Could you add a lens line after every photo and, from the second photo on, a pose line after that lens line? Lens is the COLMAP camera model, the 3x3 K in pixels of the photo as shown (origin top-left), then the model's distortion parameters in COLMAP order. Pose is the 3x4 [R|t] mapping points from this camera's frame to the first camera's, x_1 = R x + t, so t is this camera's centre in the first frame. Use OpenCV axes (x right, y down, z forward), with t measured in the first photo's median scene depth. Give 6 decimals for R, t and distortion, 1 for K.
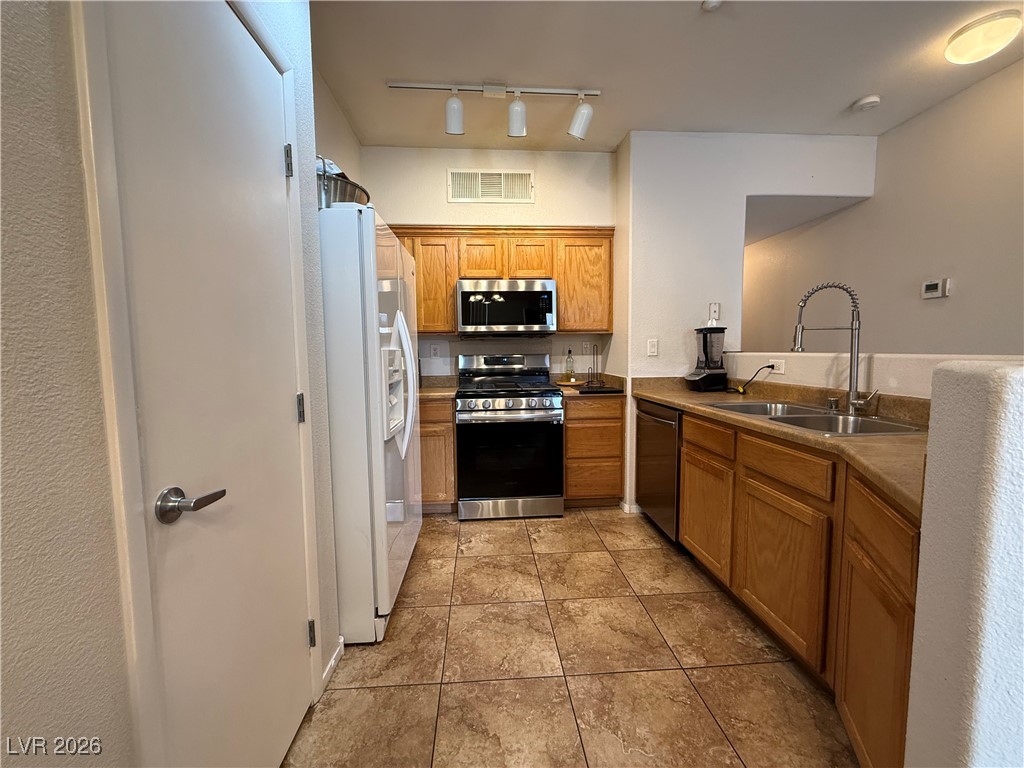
lens RADIAL K [[407.3, 0, 509.1], [0, 407.3, 381.8], [0, 0, 1]] dist [-0.000067, 0.000413]
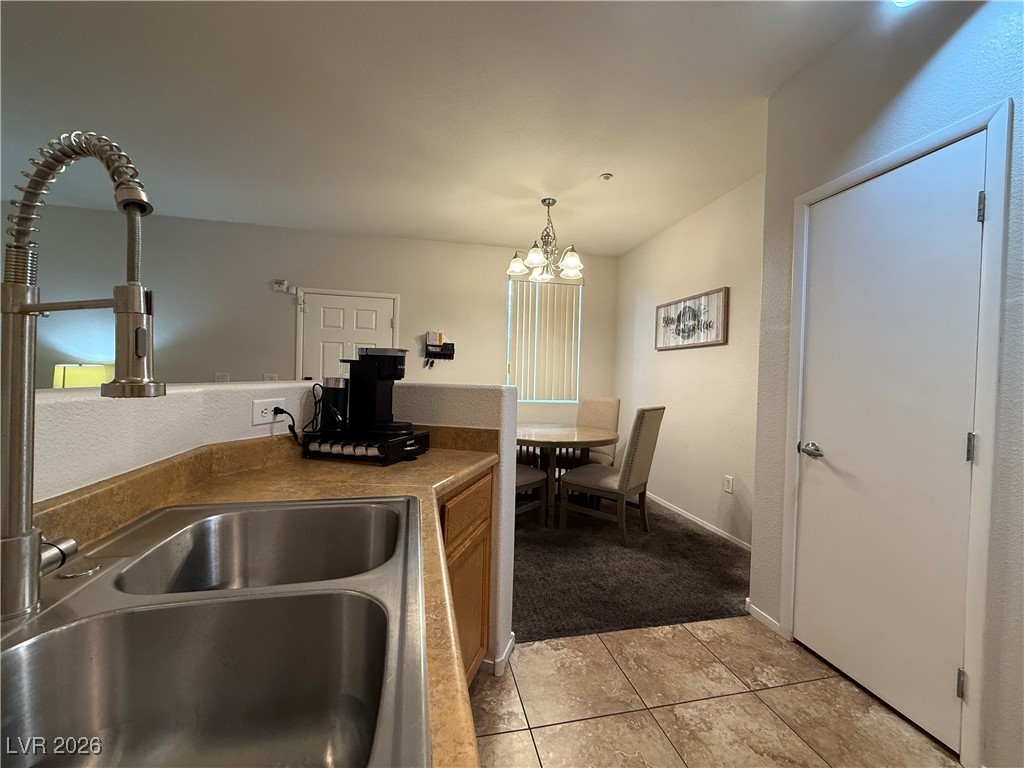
lens RADIAL K [[407.3, 0, 508.6], [0, 407.3, 382.2], [0, 0, 1]] dist [-0.000067, 0.000413]
pose [[-0.989365, -0.012994, -0.144875, 0.397178], [-0.027109, 0.995023, 0.095887, -0.083861], [0.142907, 0.098795, -0.984793, 0.951352]]
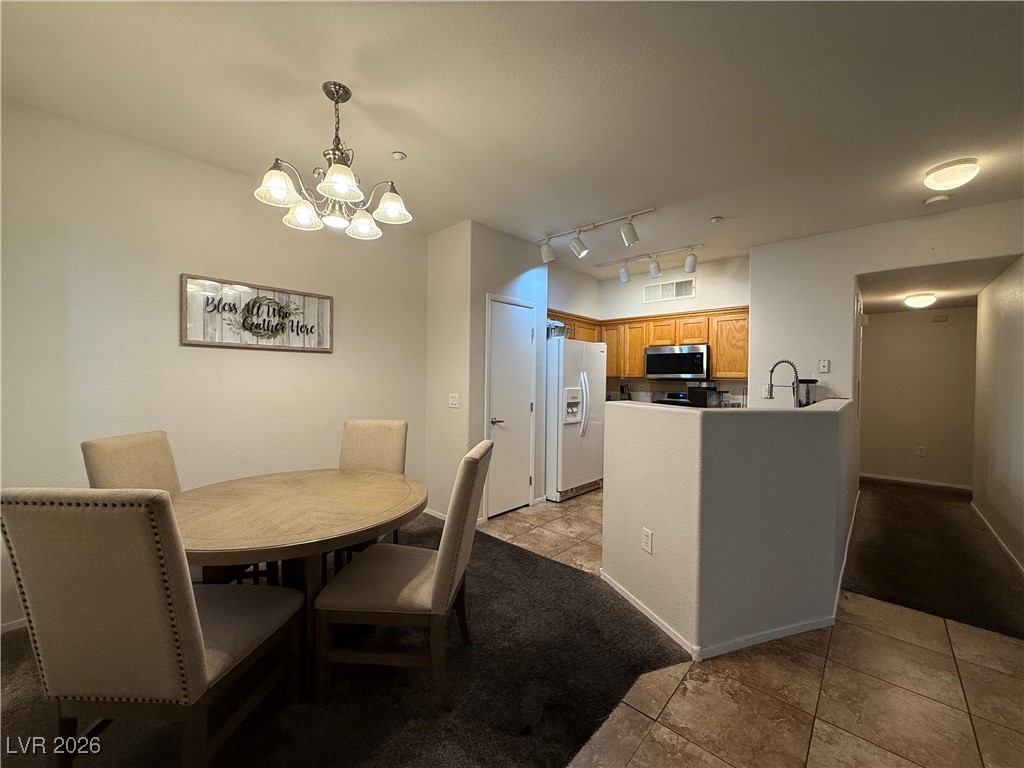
lens RADIAL K [[407.3, 0, 509.7], [0, 407.3, 383.3], [0, 0, 1]] dist [-0.000067, 0.000413]
pose [[0.689831, 0.028618, -0.723405, 0.889651], [-0.076078, 0.996552, -0.033124, -0.001341], [0.719962, 0.077885, 0.689629, -0.713038]]
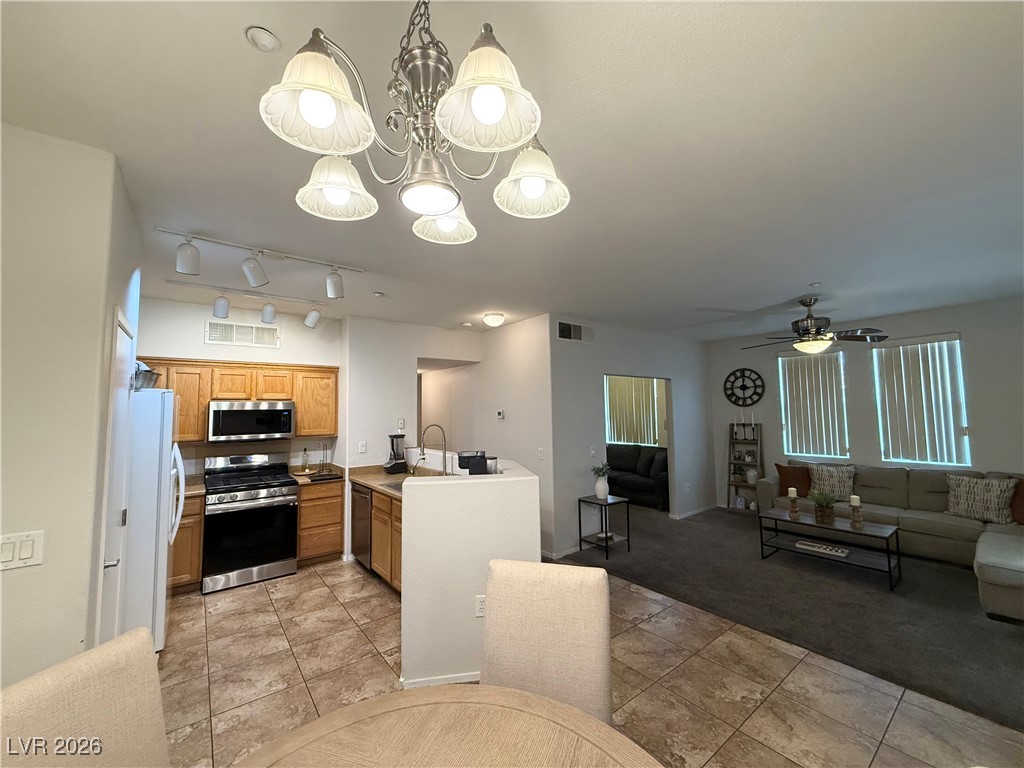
lens RADIAL K [[407.3, 0, 509.5], [0, 407.3, 382.4], [0, 0, 1]] dist [-0.000067, 0.000413]
pose [[0.832962, 0.037667, 0.552046, -0.062579], [0.049602, 0.988581, -0.142295, -0.093840], [-0.551102, 0.145909, 0.821582, -0.755676]]
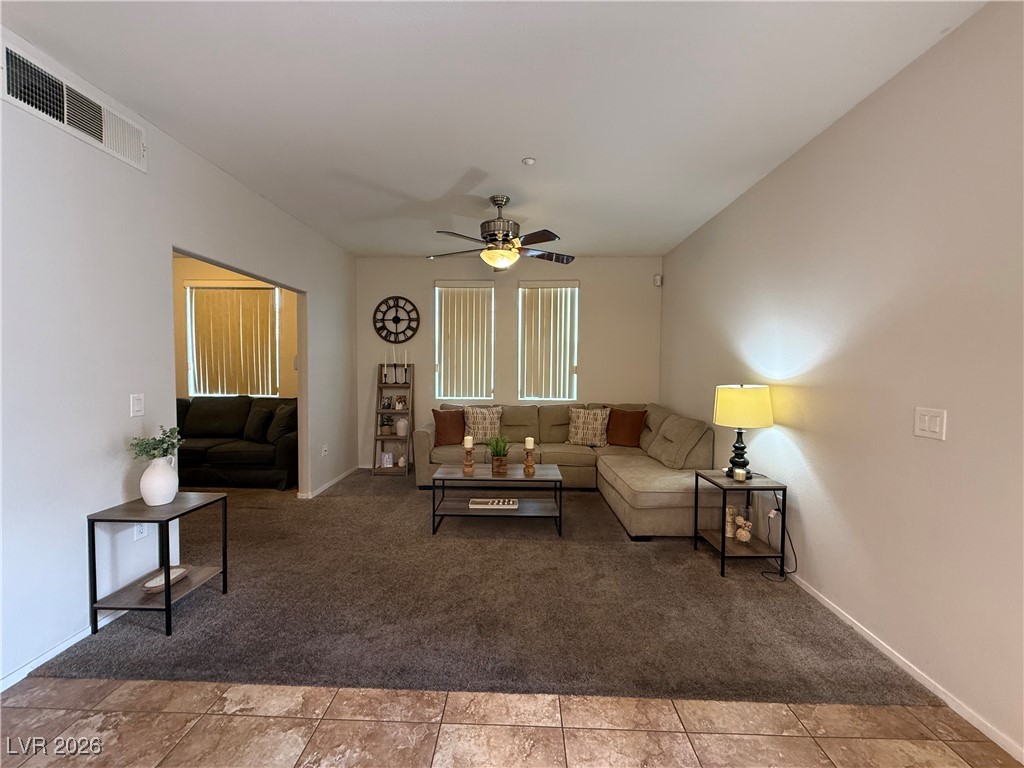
lens RADIAL K [[407.3, 0, 508.8], [0, 407.3, 383.7], [0, 0, 1]] dist [-0.000067, 0.000413]
pose [[0.105340, -0.029648, 0.993994, 0.561854], [0.068526, 0.997396, 0.022487, -0.036115], [-0.992072, 0.065745, 0.107097, -0.228524]]
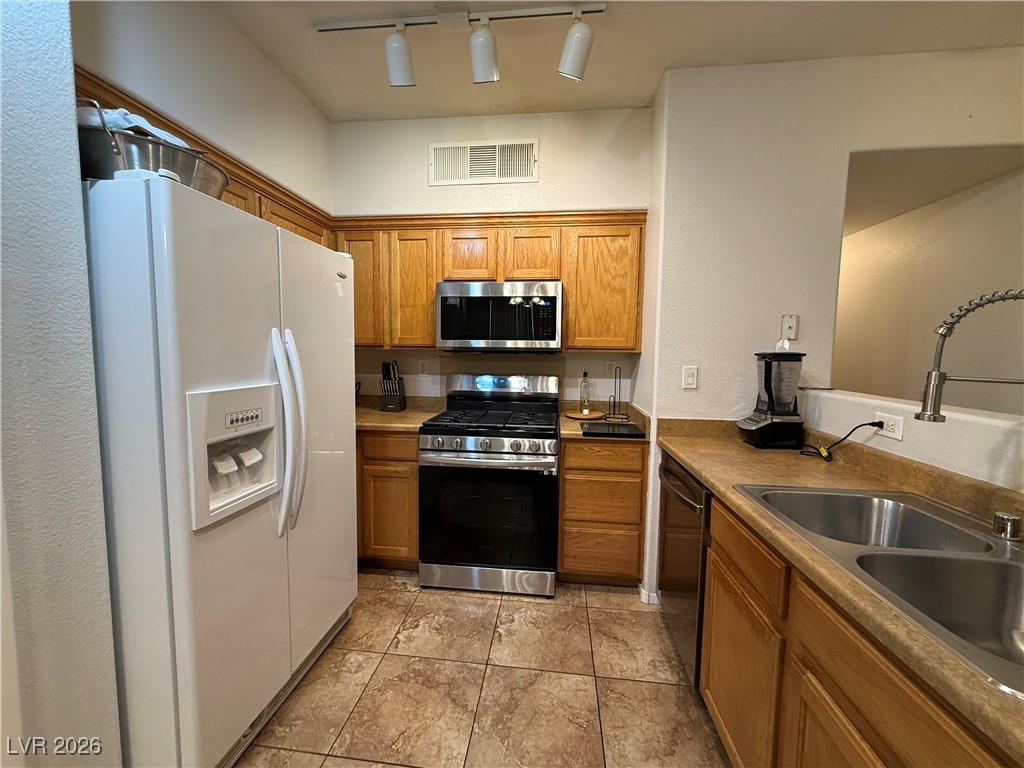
lens RADIAL K [[407.3, 0, 509.6], [0, 407.3, 382.1], [0, 0, 1]] dist [-0.000067, 0.000413]
pose [[0.982514, 0.039848, -0.181874, 0.204700], [-0.039328, 0.999205, 0.006465, -0.080145], [0.181987, 0.000801, 0.983301, 0.292528]]
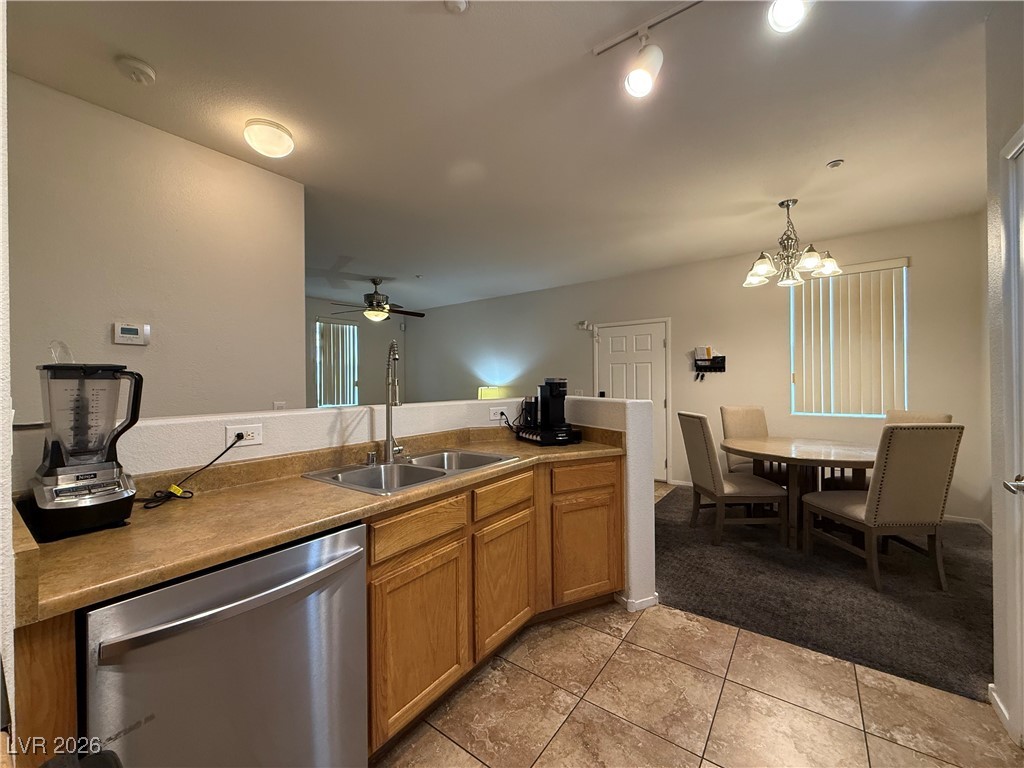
lens RADIAL K [[407.3, 0, 509.9], [0, 407.3, 381.6], [0, 0, 1]] dist [-0.000067, 0.000413]
pose [[-0.759720, 0.019961, 0.649944, -0.090362], [0.069575, 0.996286, 0.050728, -0.122247], [-0.646517, 0.083758, -0.758288, 1.165403]]
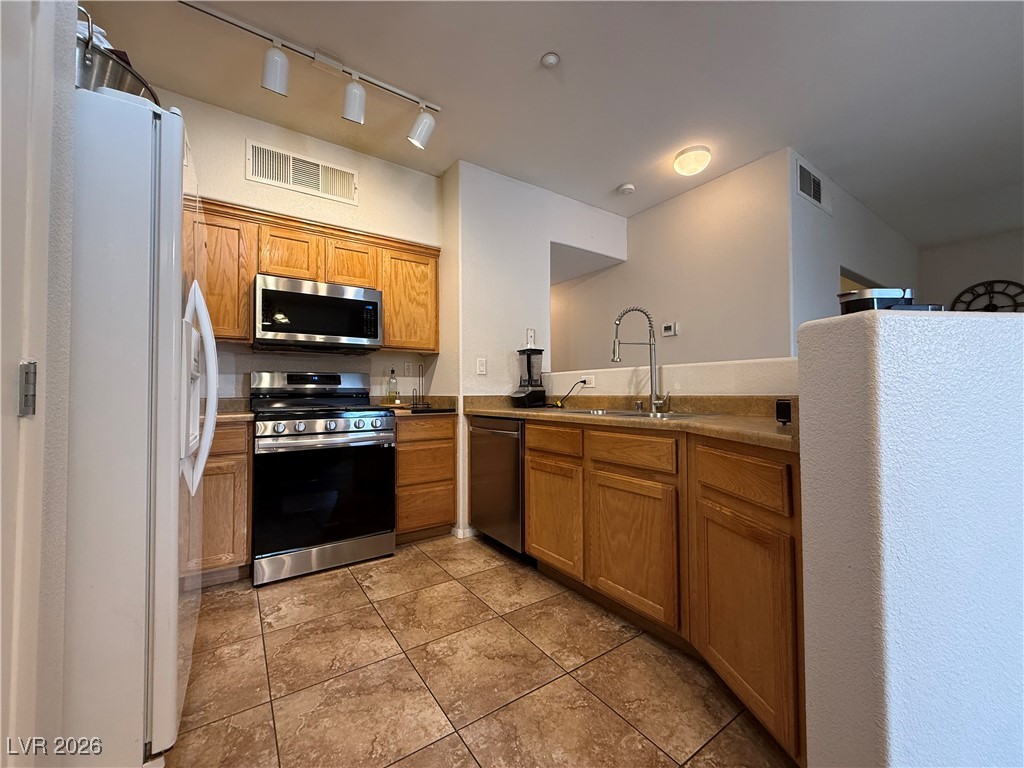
lens RADIAL K [[407.3, 0, 509.7], [0, 407.3, 382.0], [0, 0, 1]] dist [-0.000067, 0.000413]
pose [[0.863283, 0.020163, 0.504317, -0.120144], [0.034705, 0.994465, -0.099167, 0.068944], [-0.503526, 0.103111, 0.857805, 0.107574]]
